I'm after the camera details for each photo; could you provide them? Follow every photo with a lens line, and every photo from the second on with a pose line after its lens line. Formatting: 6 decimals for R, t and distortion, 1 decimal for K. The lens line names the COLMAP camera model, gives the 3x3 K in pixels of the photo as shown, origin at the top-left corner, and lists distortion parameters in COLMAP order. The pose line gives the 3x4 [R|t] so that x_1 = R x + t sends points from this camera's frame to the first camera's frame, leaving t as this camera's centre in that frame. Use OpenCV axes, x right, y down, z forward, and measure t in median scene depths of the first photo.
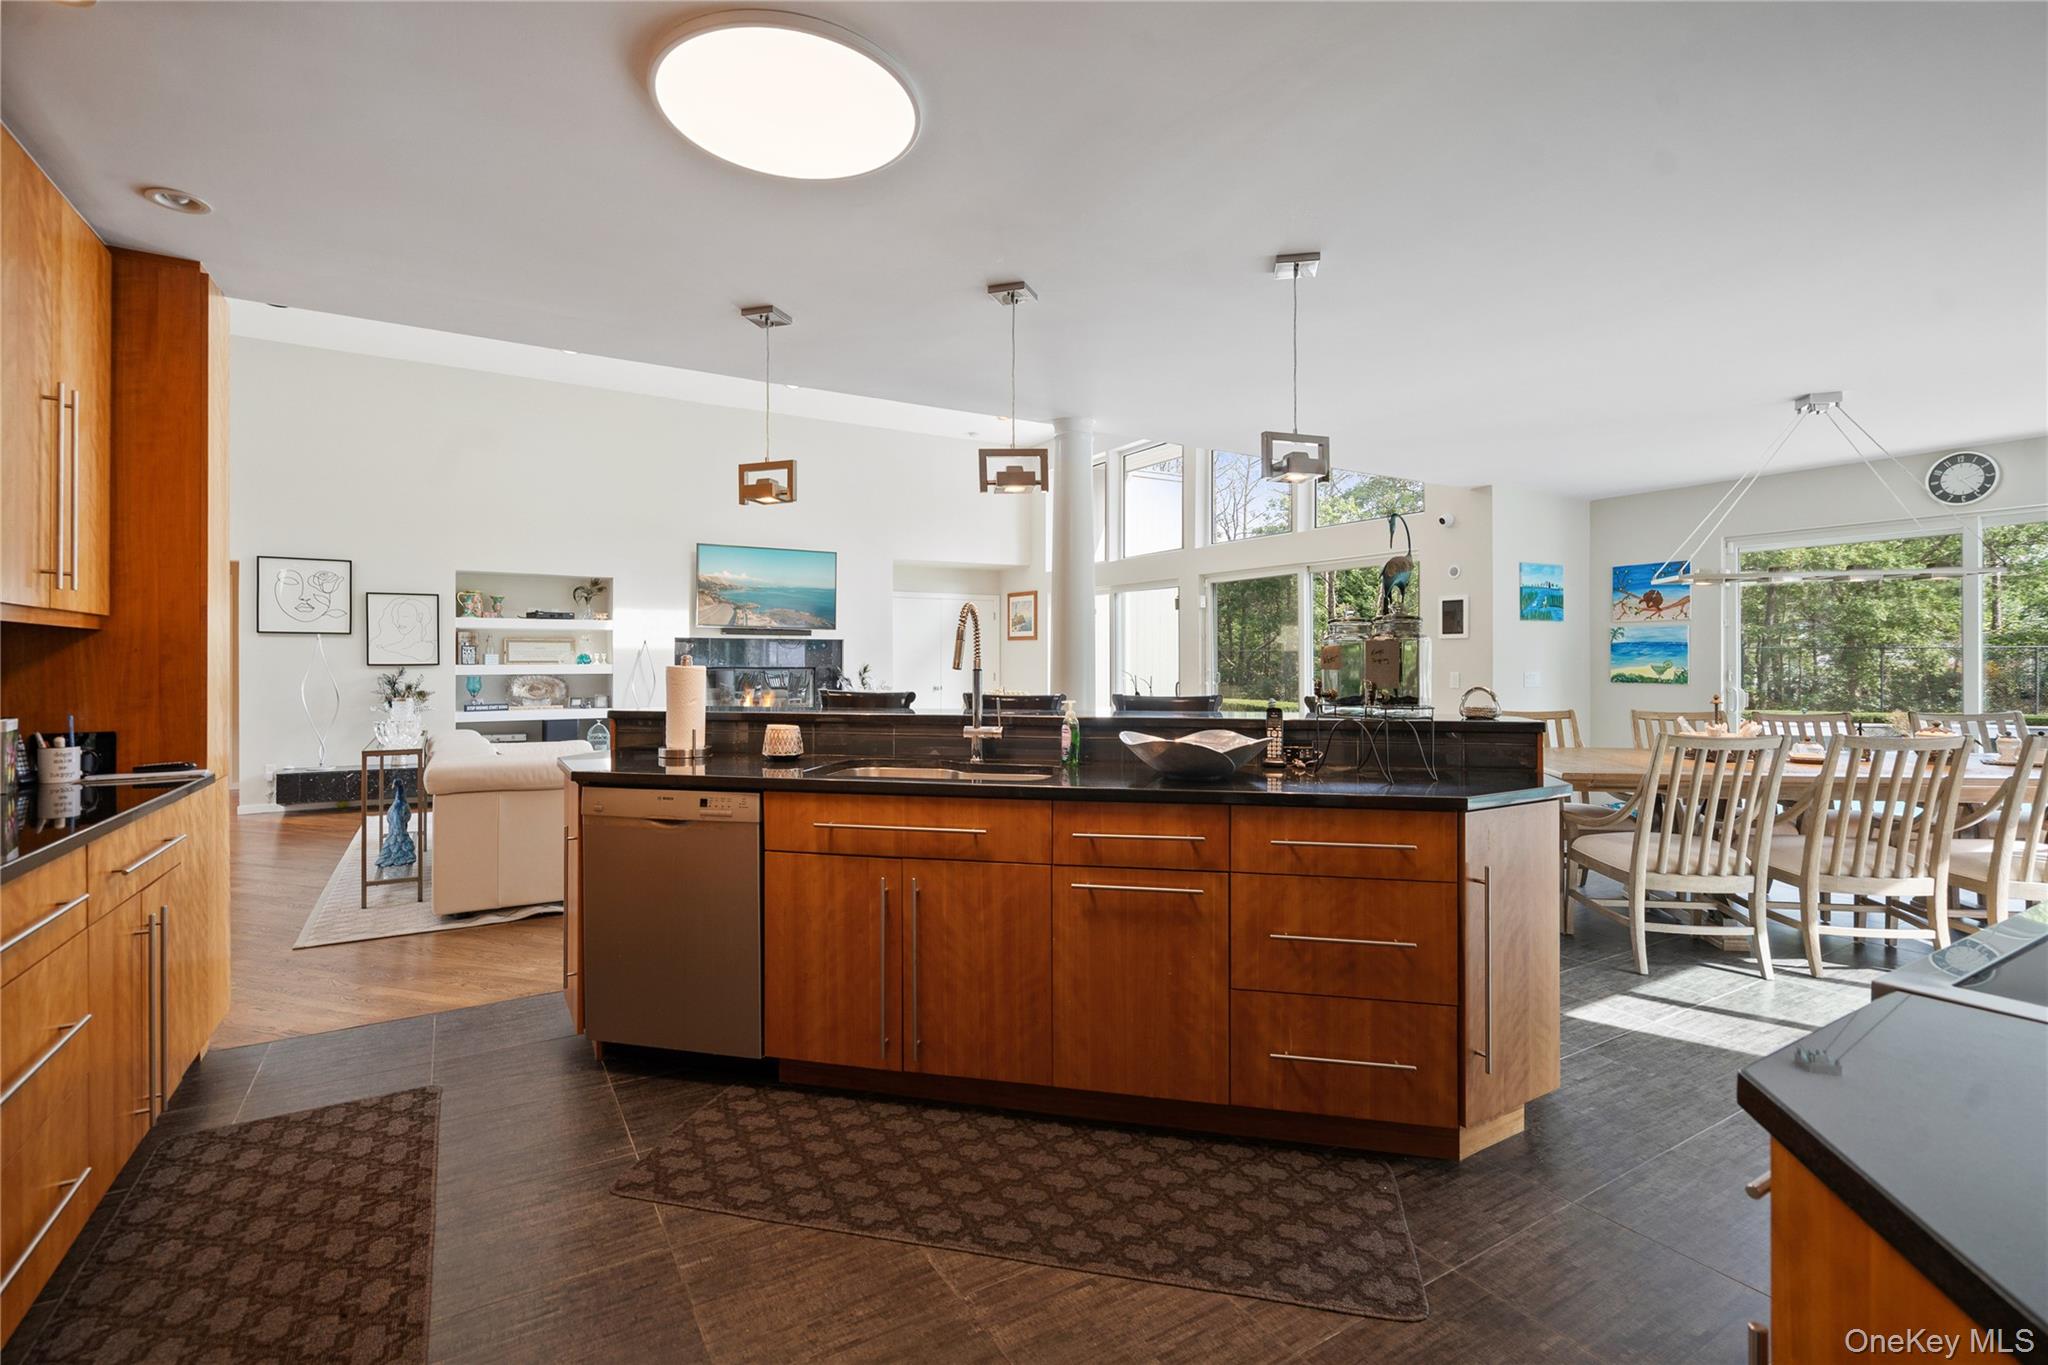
lens RADIAL K [[937.7, 0, 1022.2], [0, 937.7, 660.7], [0, 0, 1]] dist [-0.000031, 0.000672]
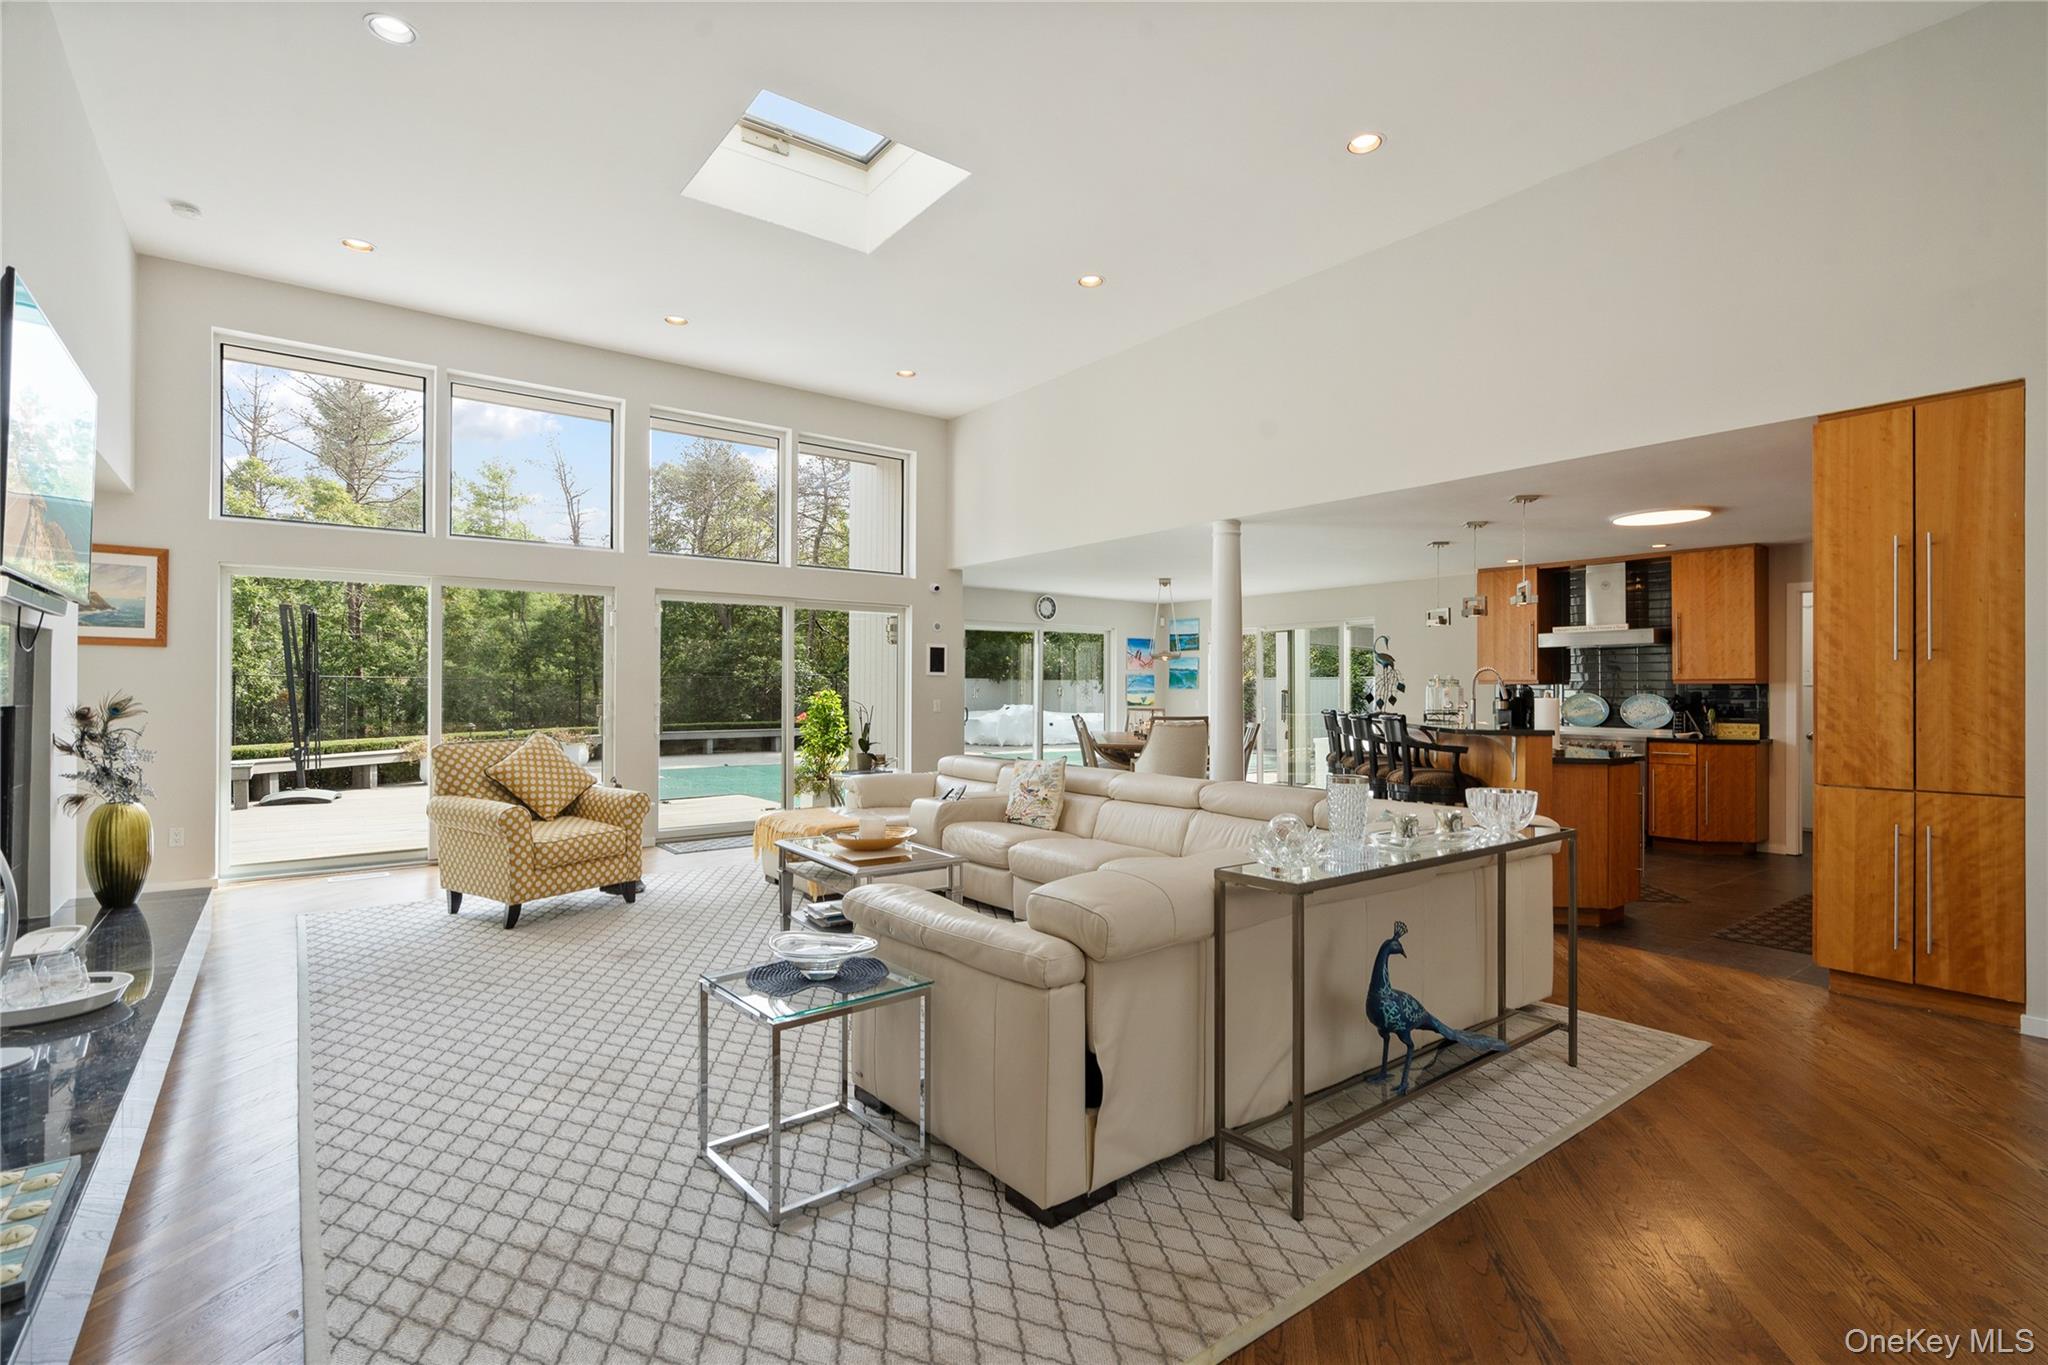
lens RADIAL K [[941.0, 0, 1024.0], [0, 941.0, 682.5], [0, 0, 1]] dist [-0.000528, 0.000900]
pose [[-0.111386, 0.008506, 0.993741, -0.764246], [-0.005868, 0.999940, -0.009217, -0.001476], [-0.993760, -0.006858, -0.111329, 0.847587]]
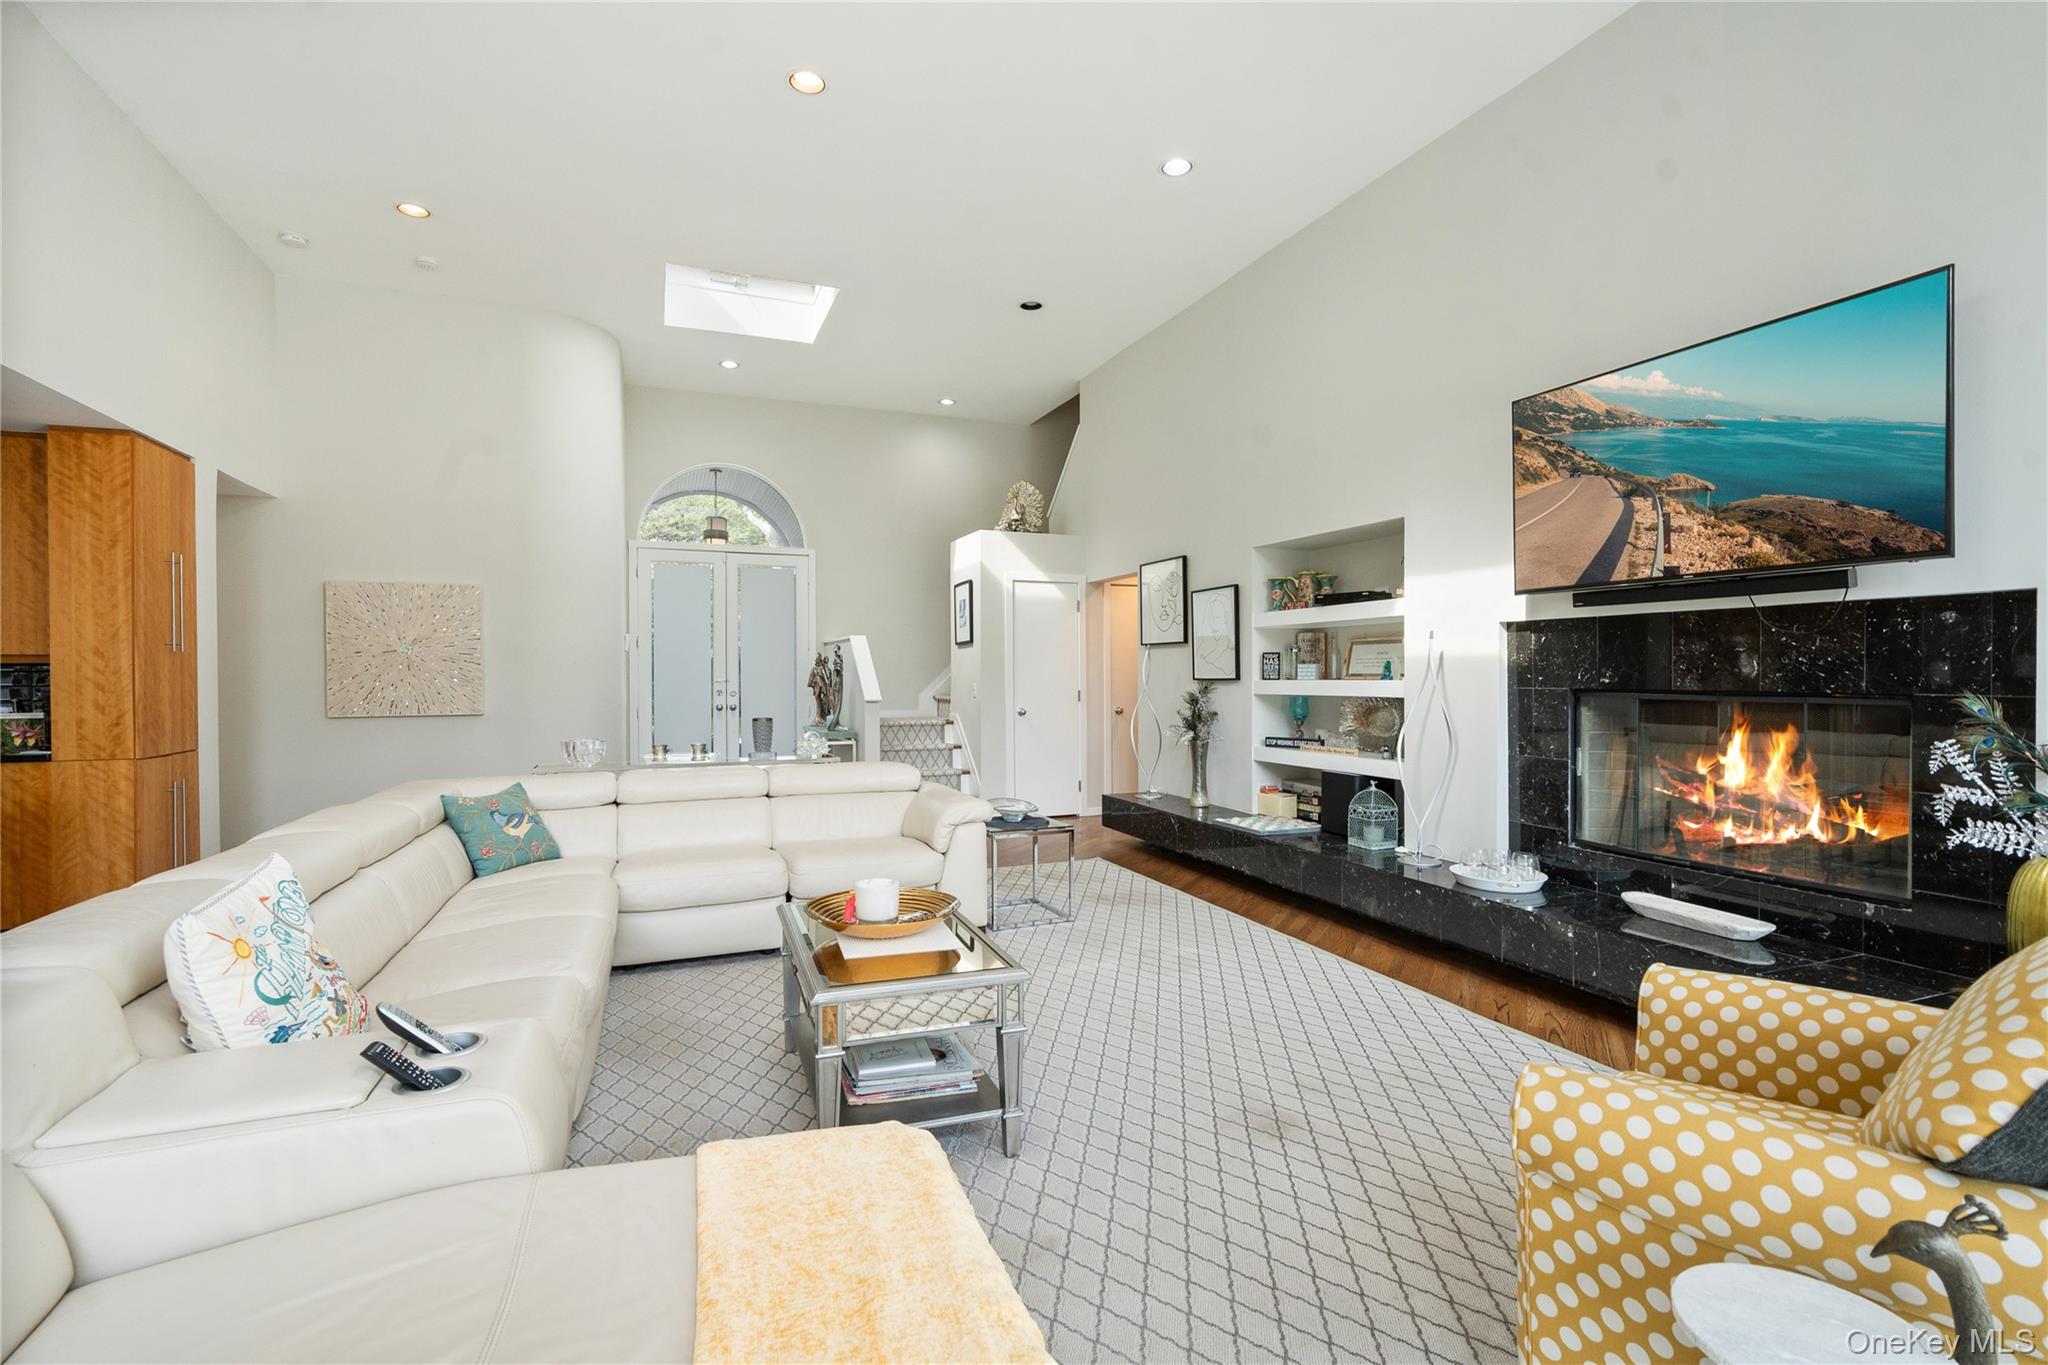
lens RADIAL K [[941.0, 0, 1024.0], [0, 941.0, 682.5], [0, 0, 1]] dist [-0.000528, 0.000900]
pose [[-0.157550, 0.009366, -0.987467, 0.141090], [0.005442, 0.999948, 0.008616, -0.000903], [0.987496, -0.004017, -0.157593, 0.986358]]
